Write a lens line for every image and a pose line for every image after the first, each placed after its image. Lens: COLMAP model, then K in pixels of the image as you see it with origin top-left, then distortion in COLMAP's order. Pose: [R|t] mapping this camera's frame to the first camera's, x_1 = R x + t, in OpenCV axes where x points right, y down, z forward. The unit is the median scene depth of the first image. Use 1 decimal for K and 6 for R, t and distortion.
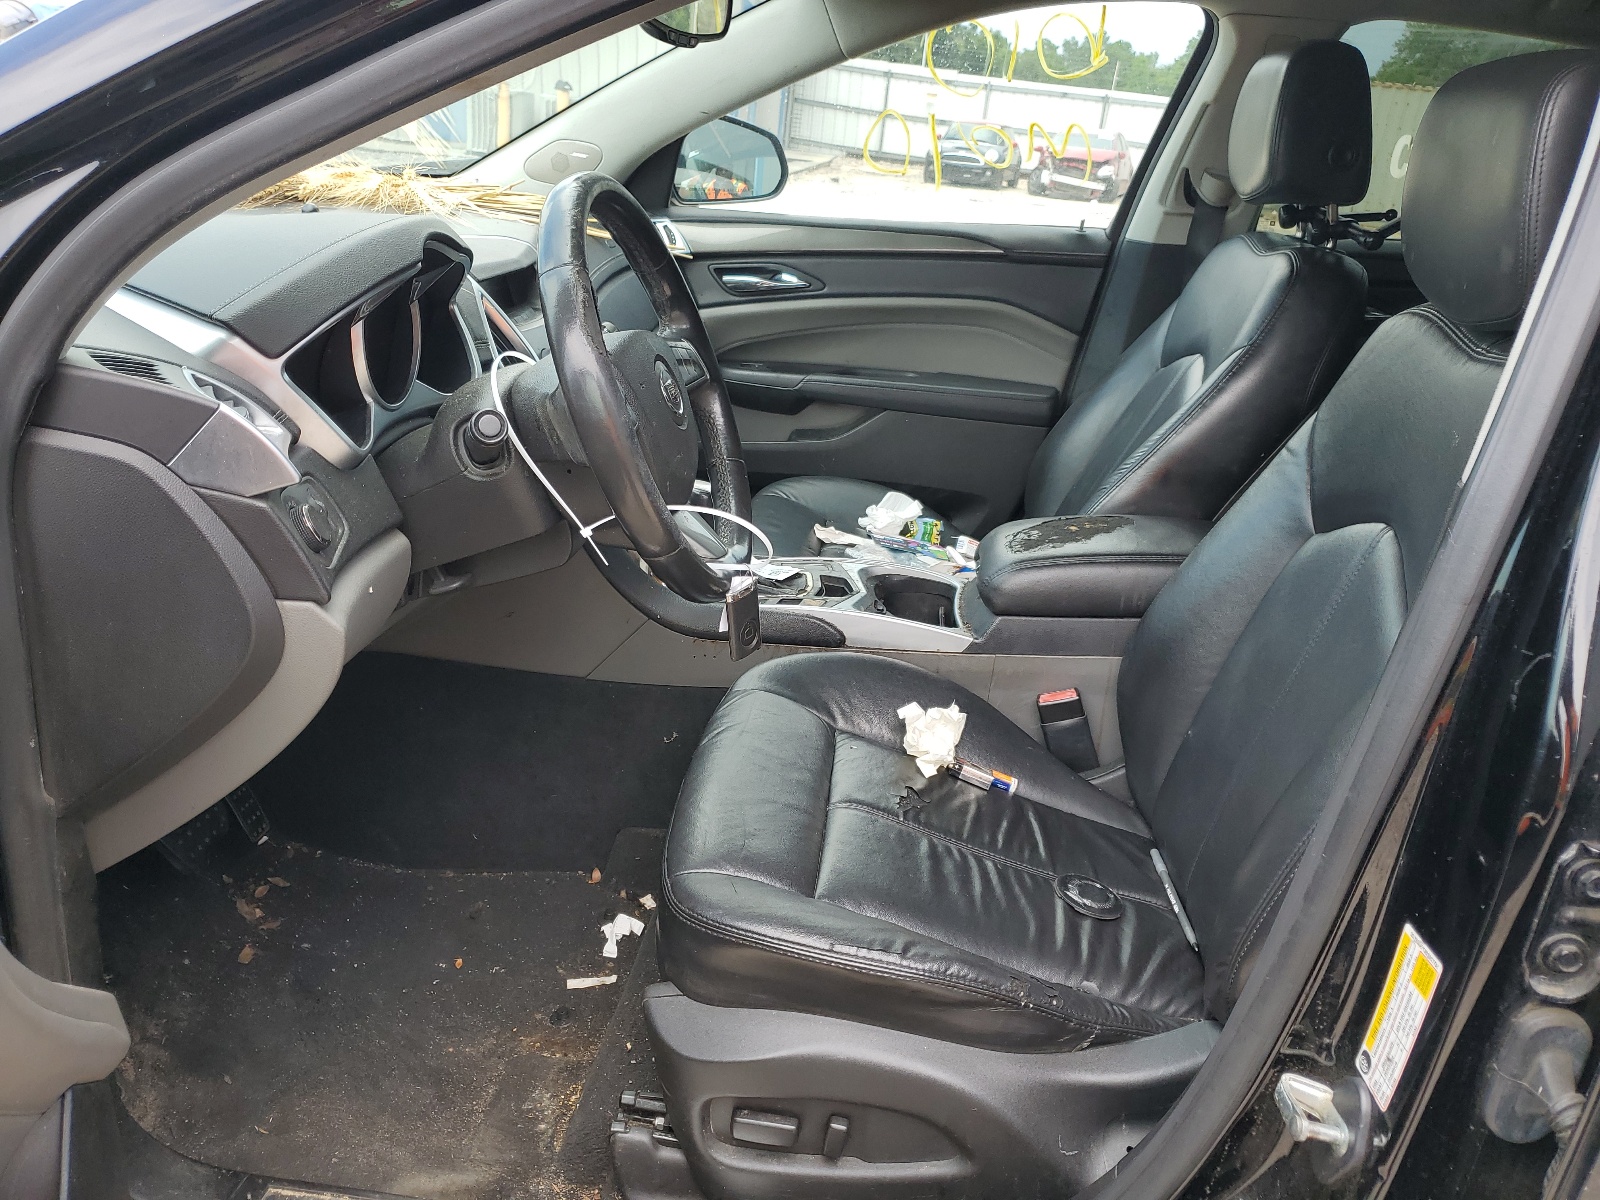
lens RADIAL K [[1199.2, 0, 800.0], [0, 1199.2, 600.0], [0, 0, 1]] dist [0.143631, -0.001117]
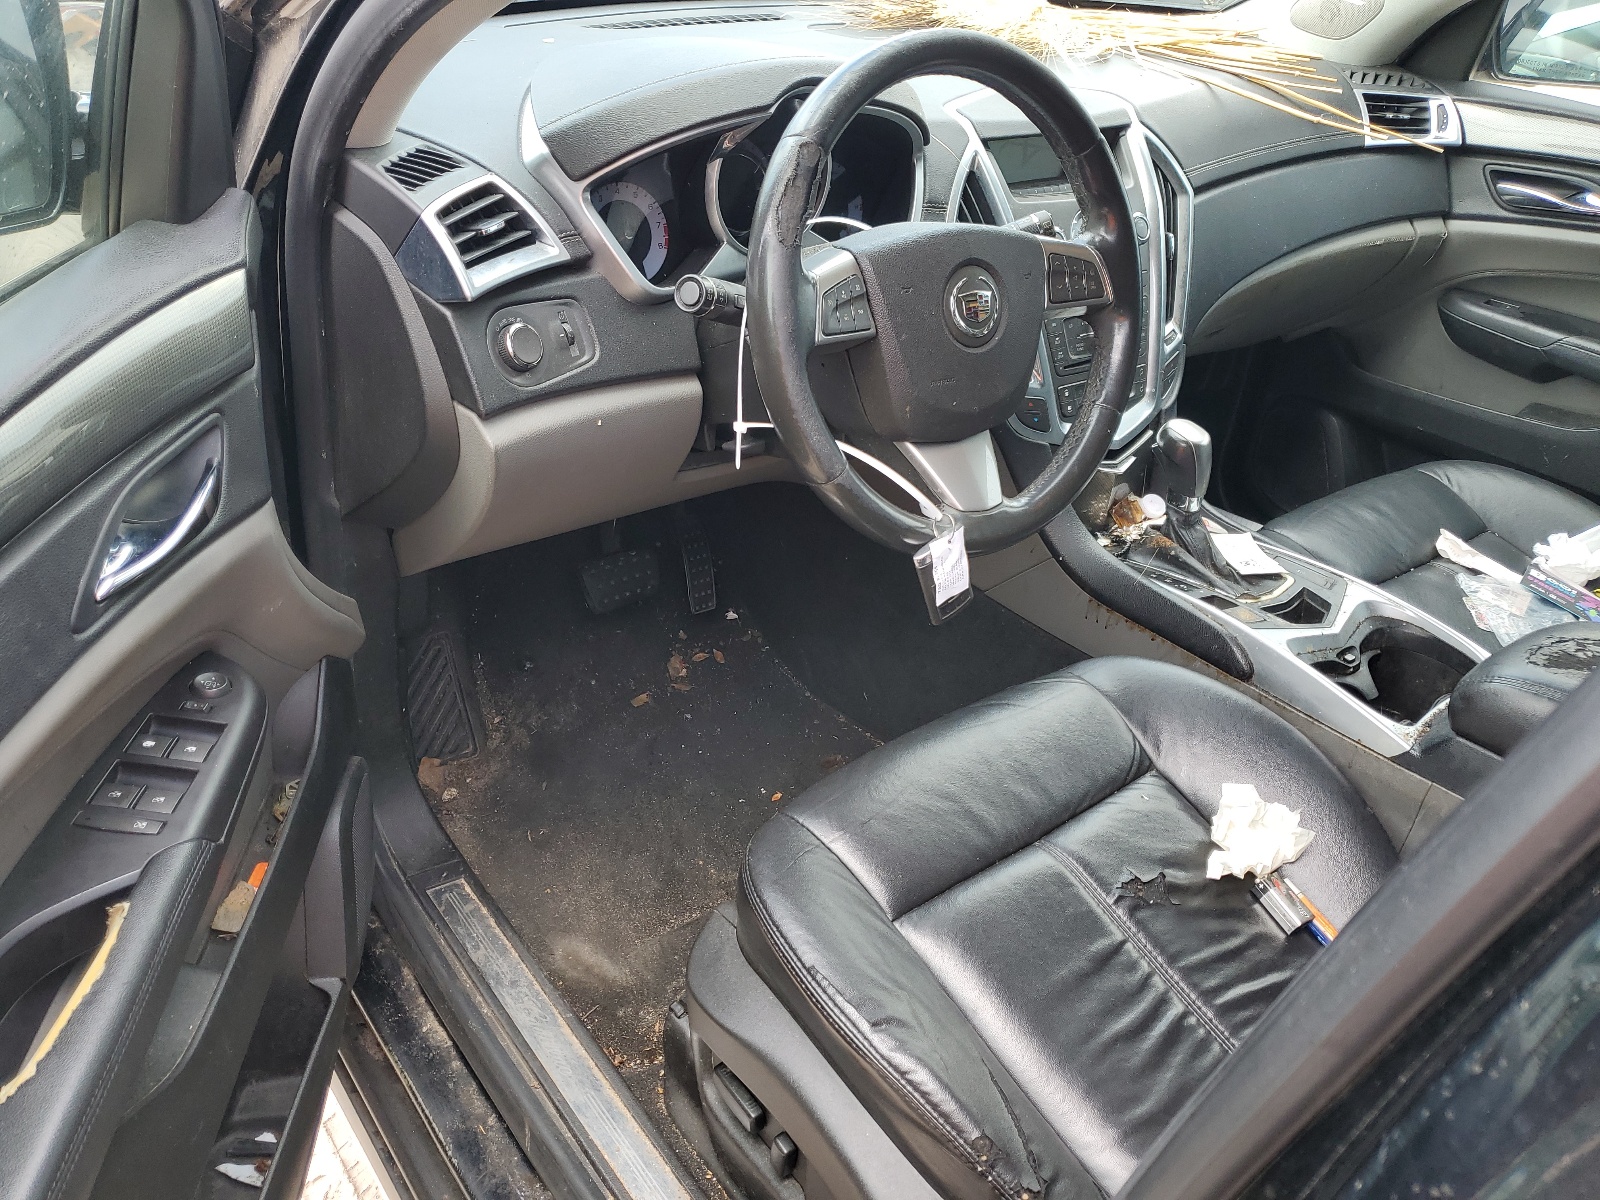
lens RADIAL K [[1223.2, 0, 800.0], [0, 1223.2, 600.0], [0, 0, 1]] dist [0.041910, -0.005229]
pose [[0.718177, 0.387547, -0.577953, 0.251743], [-0.315217, 0.921641, 0.226311, -0.092820], [0.620371, 0.019650, 0.784062, 0.176818]]
